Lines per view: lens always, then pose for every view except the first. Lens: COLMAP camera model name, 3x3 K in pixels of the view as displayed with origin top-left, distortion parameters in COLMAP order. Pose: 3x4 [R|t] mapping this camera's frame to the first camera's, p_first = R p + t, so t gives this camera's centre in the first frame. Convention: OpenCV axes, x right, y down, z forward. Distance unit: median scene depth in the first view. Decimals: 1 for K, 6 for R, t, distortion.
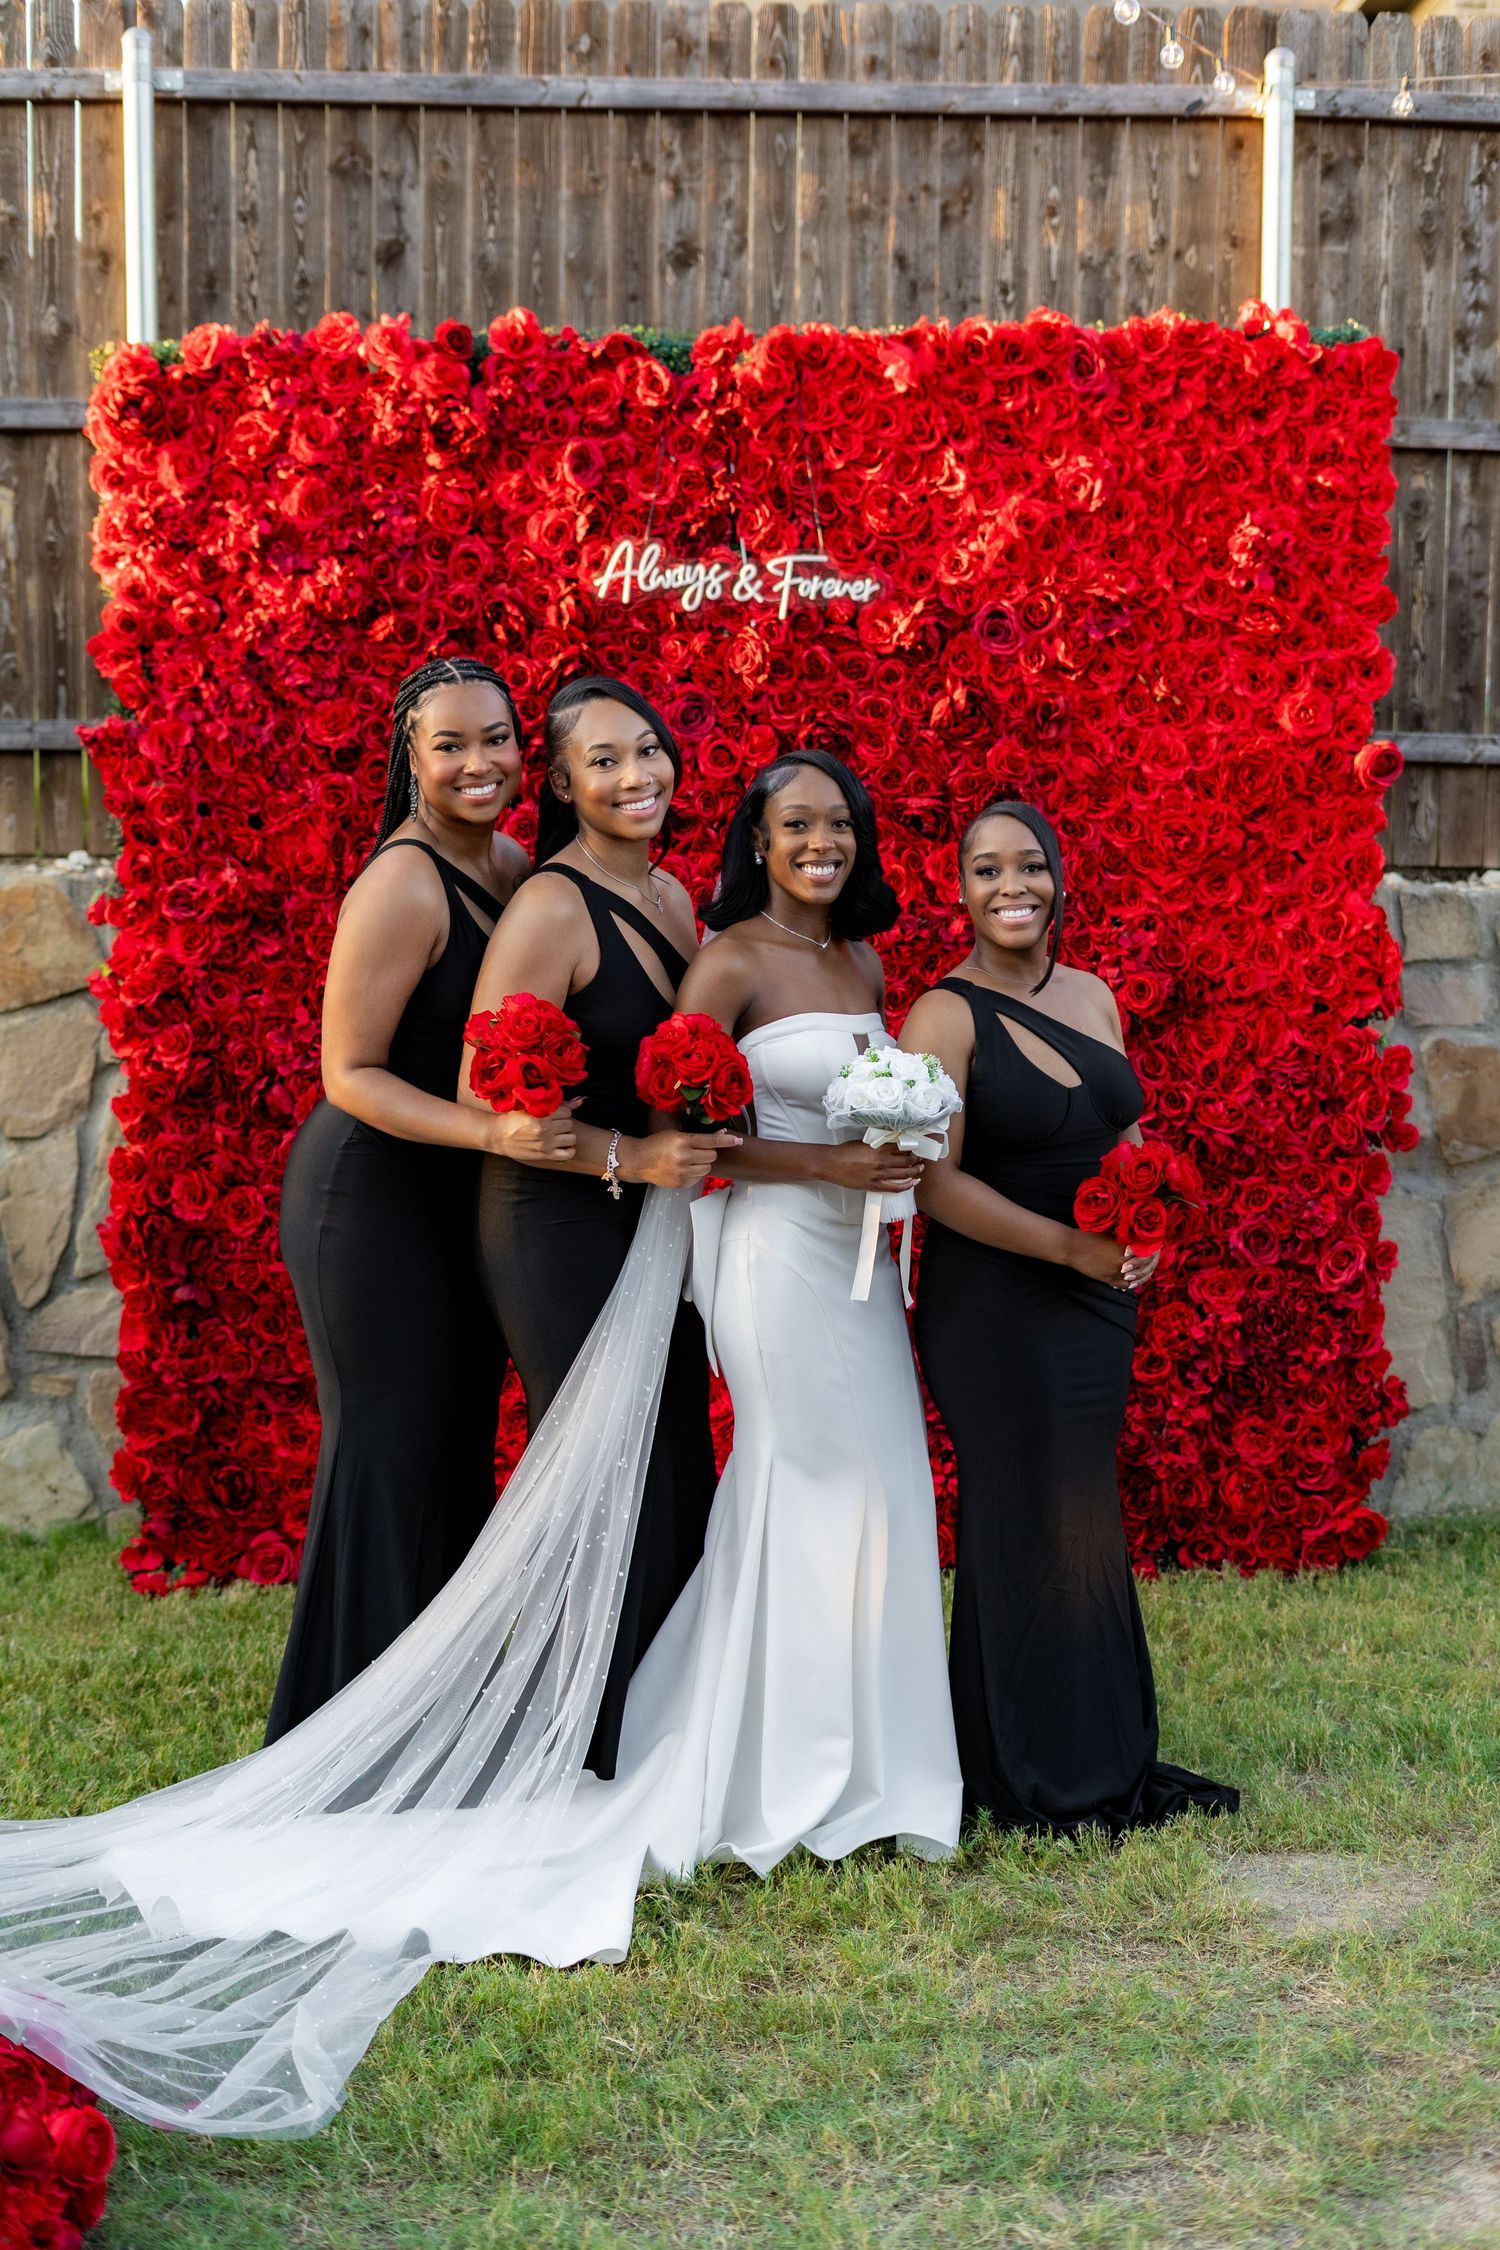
lens RADIAL K [[3121.5, 0, 744.4], [0, 3121.5, 1117.5], [0, 0, 1]] dist [-0.003992, 0.003260]
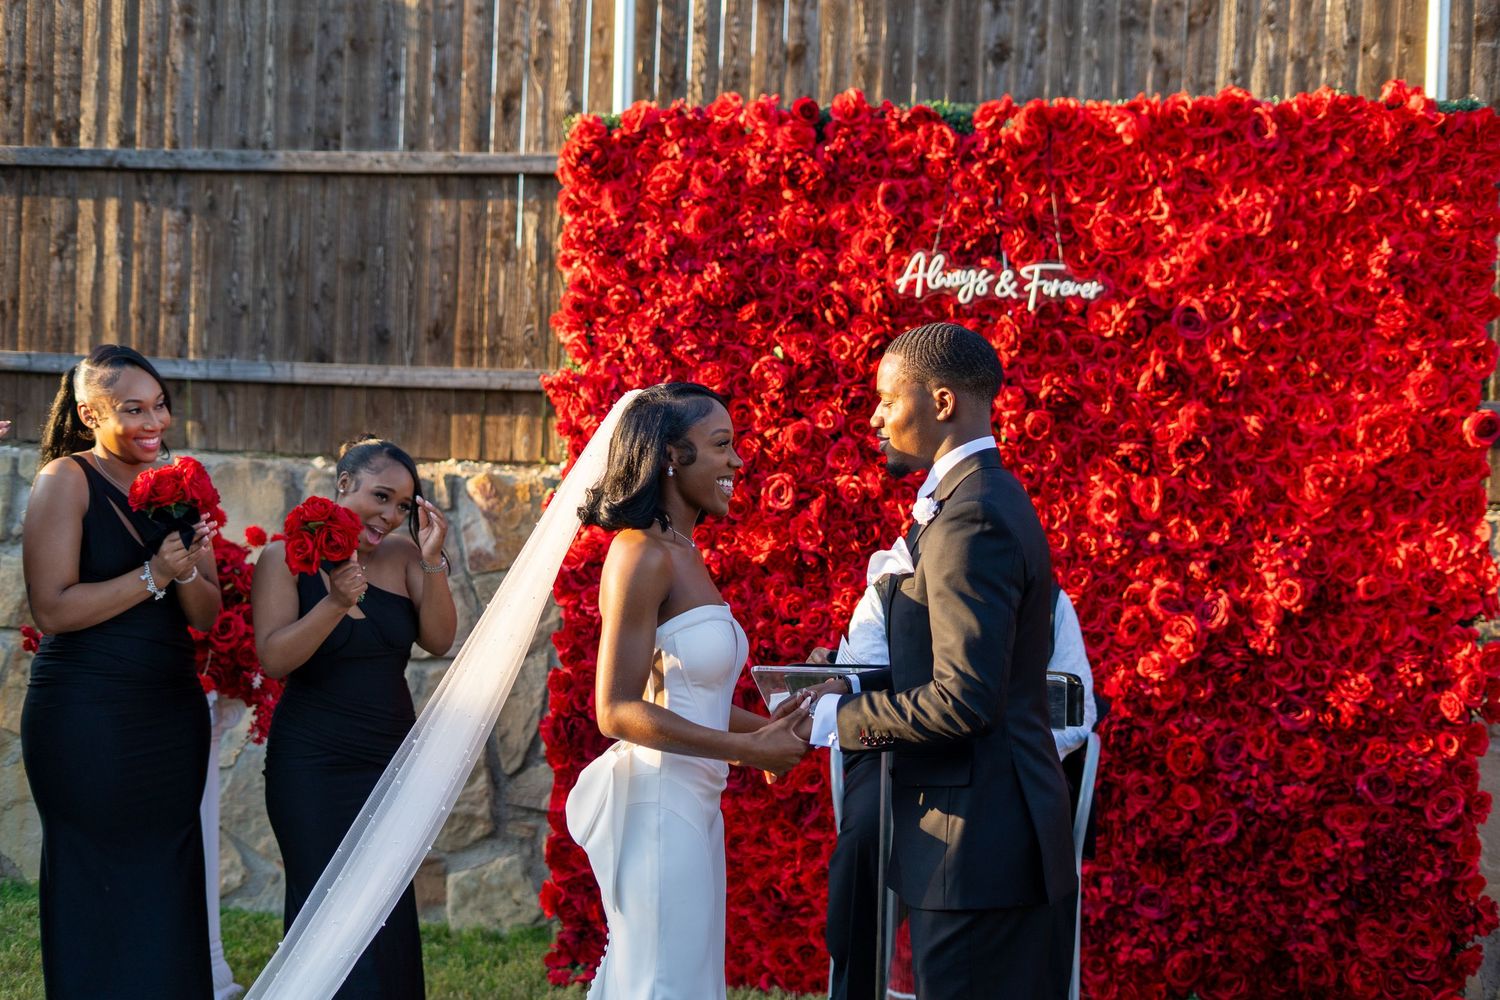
lens RADIAL K [[2082.2, 0, 784.1], [0, 2082.2, 498.9], [0, 0, 1]] dist [-0.025501, 0.031937]
pose [[0.976002, 0.036172, -0.214738, 0.105684], [-0.050186, 0.996926, -0.060173, -0.016003], [0.211901, 0.069506, 0.974816, 0.087612]]
